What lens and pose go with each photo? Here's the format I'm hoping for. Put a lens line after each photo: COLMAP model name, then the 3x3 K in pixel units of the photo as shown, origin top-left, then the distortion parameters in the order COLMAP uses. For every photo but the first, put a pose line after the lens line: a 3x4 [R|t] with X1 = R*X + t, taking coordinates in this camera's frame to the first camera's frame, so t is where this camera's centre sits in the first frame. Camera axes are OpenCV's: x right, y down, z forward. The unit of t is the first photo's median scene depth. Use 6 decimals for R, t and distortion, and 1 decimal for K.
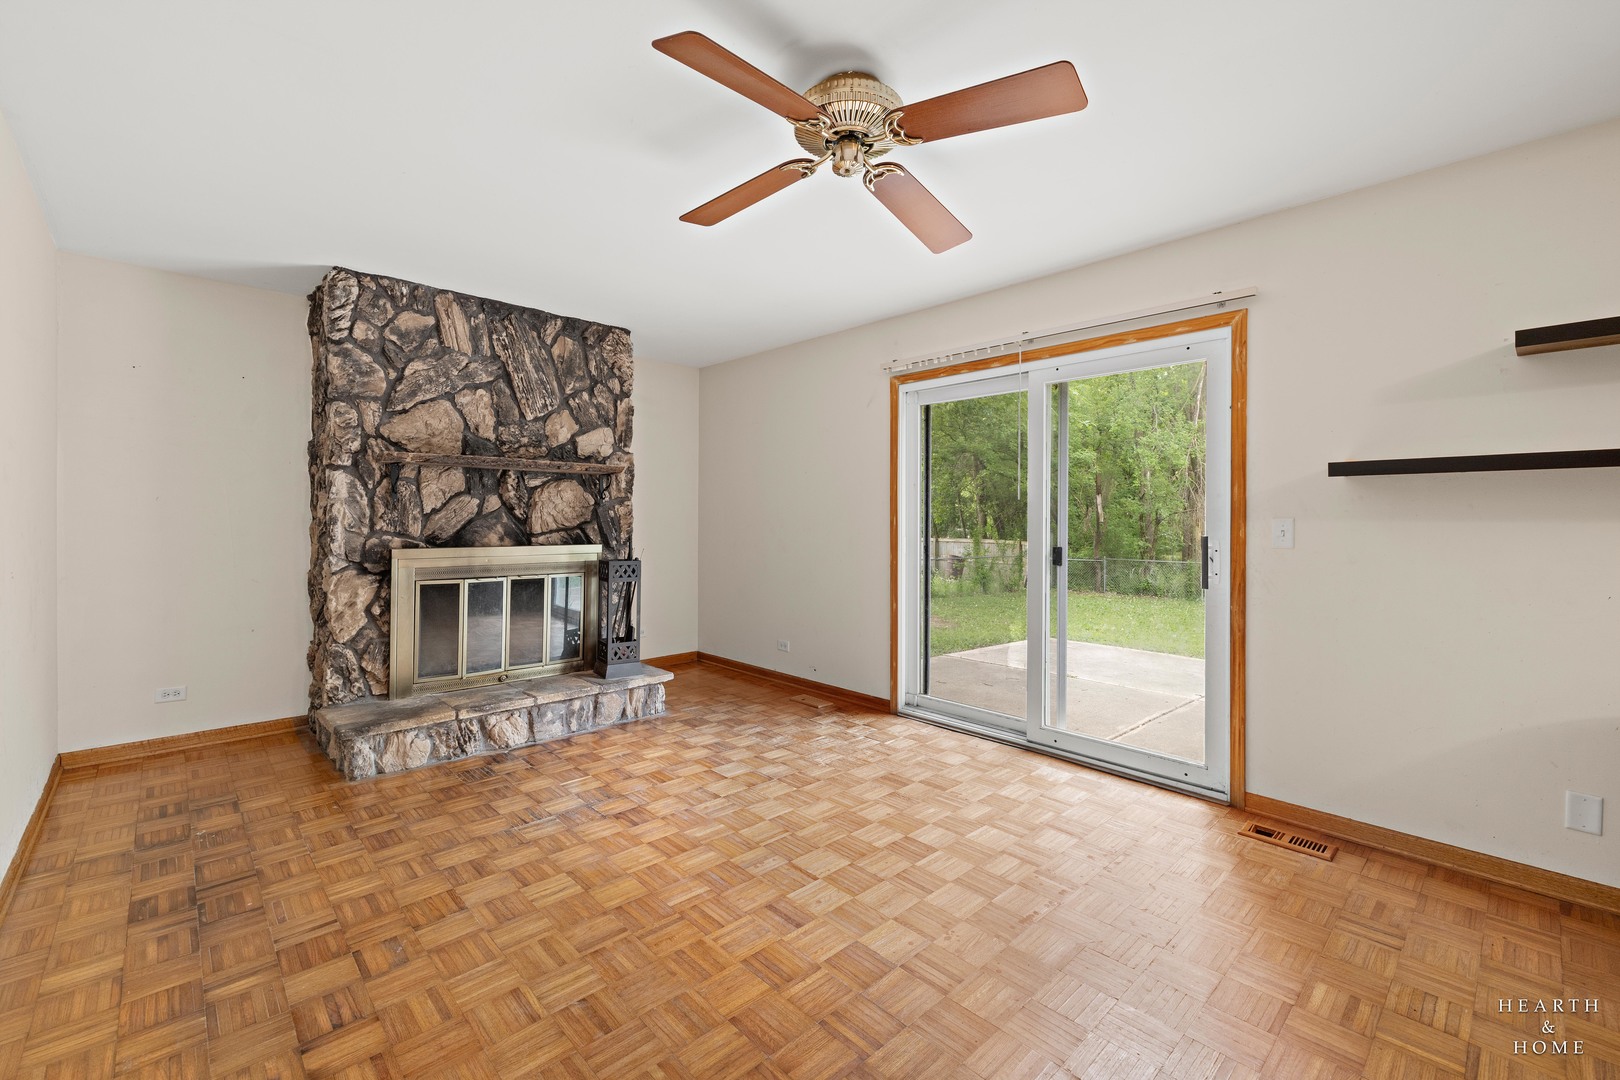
lens RADIAL K [[690.6, 0, 816.2], [0, 690.6, 516.7], [0, 0, 1]] dist [0.000236, 0.000106]
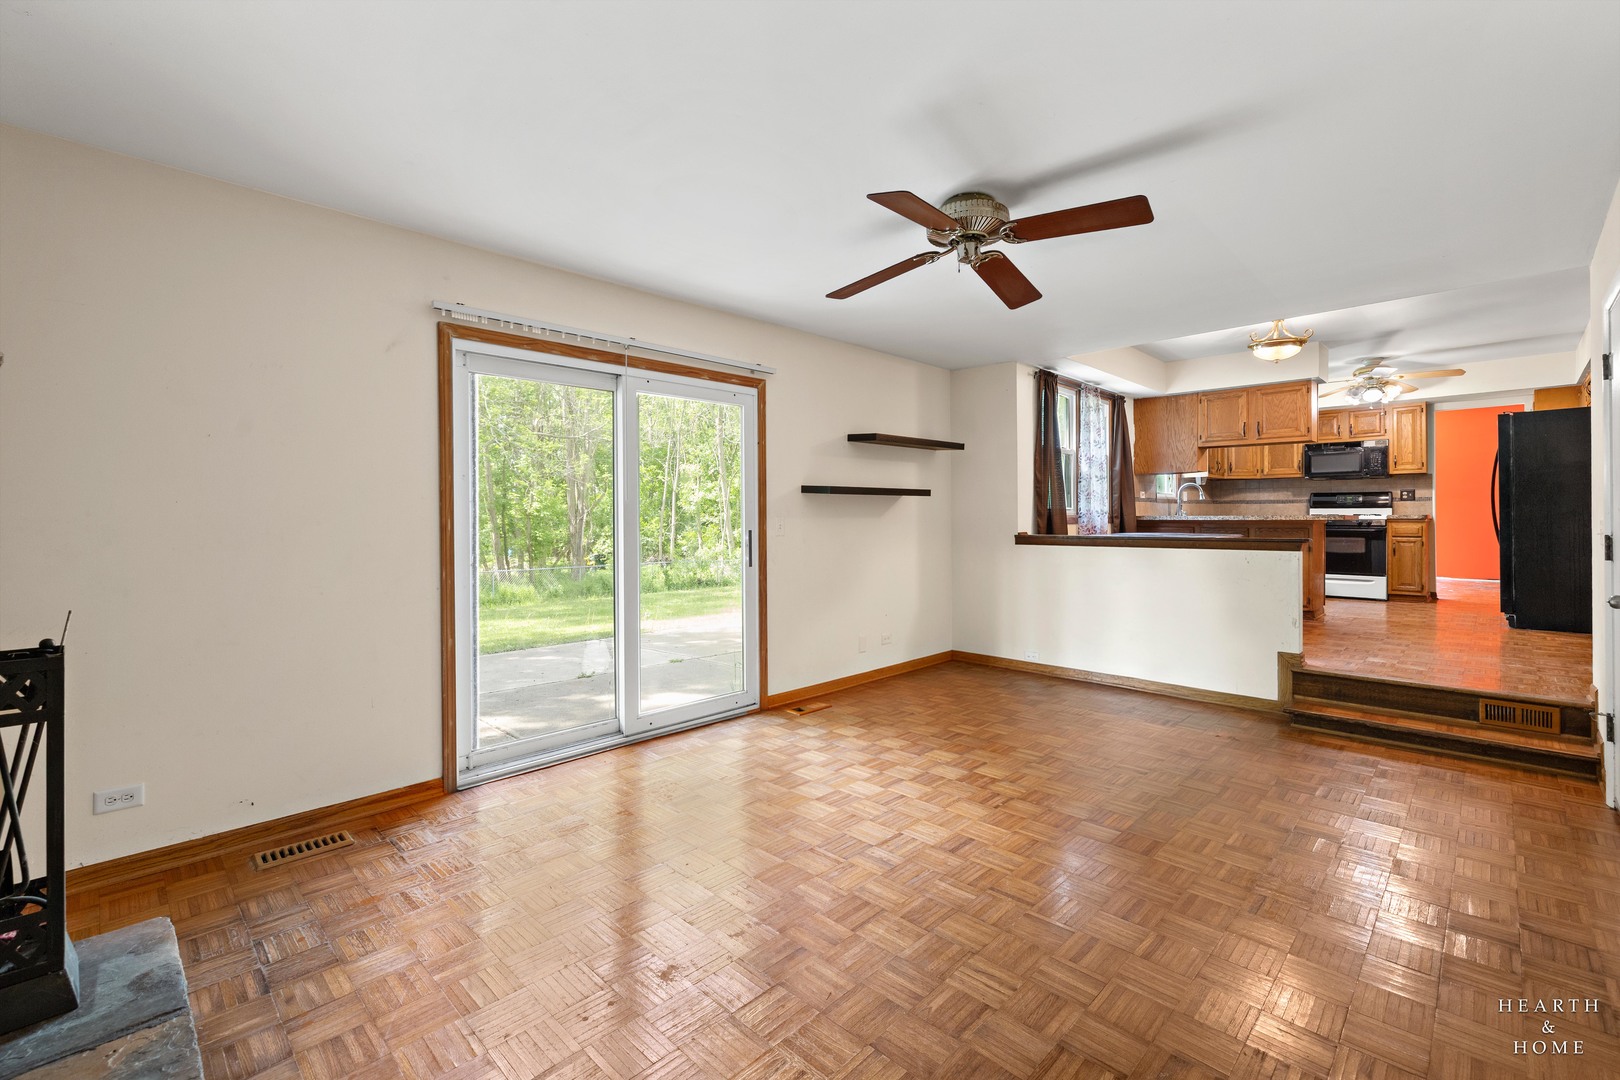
lens RADIAL K [[690.6, 0, 816.2], [0, 690.6, 516.7], [0, 0, 1]] dist [0.000236, 0.000106]
pose [[-0.032988, -0.001681, 0.999454, -0.705340], [0.005306, 0.999984, 0.001857, -0.001073], [-0.999442, 0.005364, -0.032978, 0.730366]]
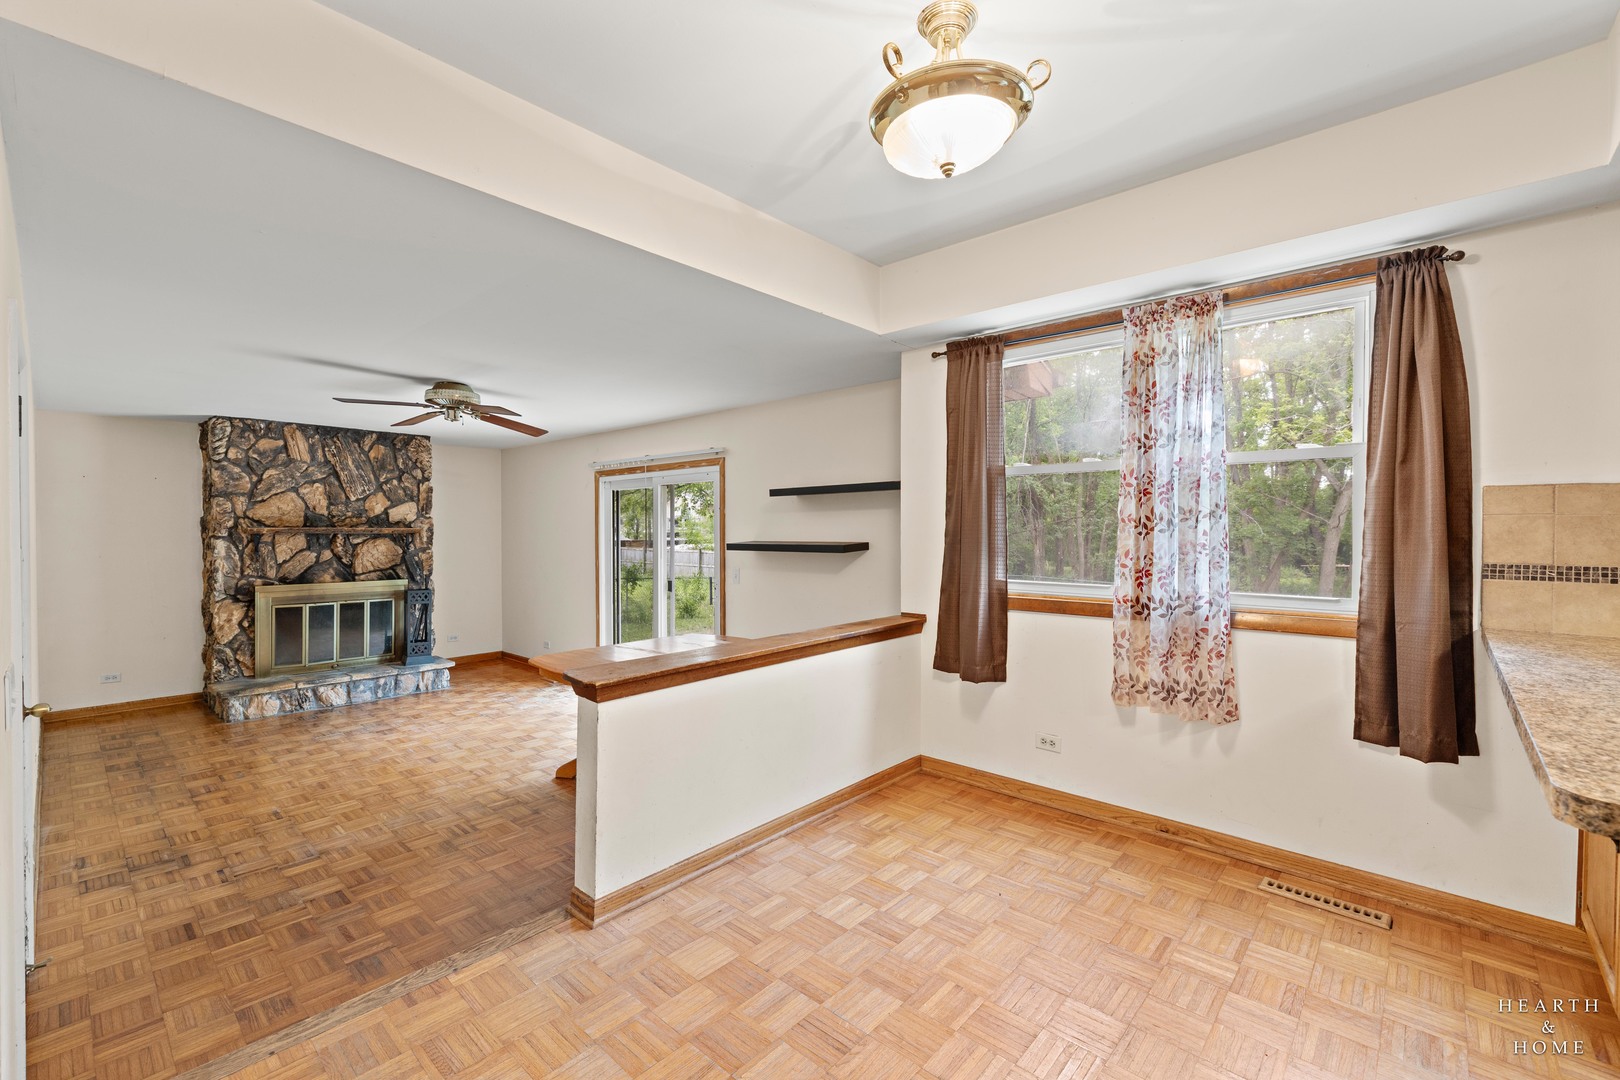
lens RADIAL K [[691.5, 0, 816.9], [0, 691.5, 535.9], [0, 0, 1]] dist [0.000427, -0.000013]
pose [[0.996797, -0.006082, 0.079744, 0.557684], [0.005268, 0.999932, 0.010403, -0.079599], [-0.079802, -0.009949, 0.996761, -0.707048]]
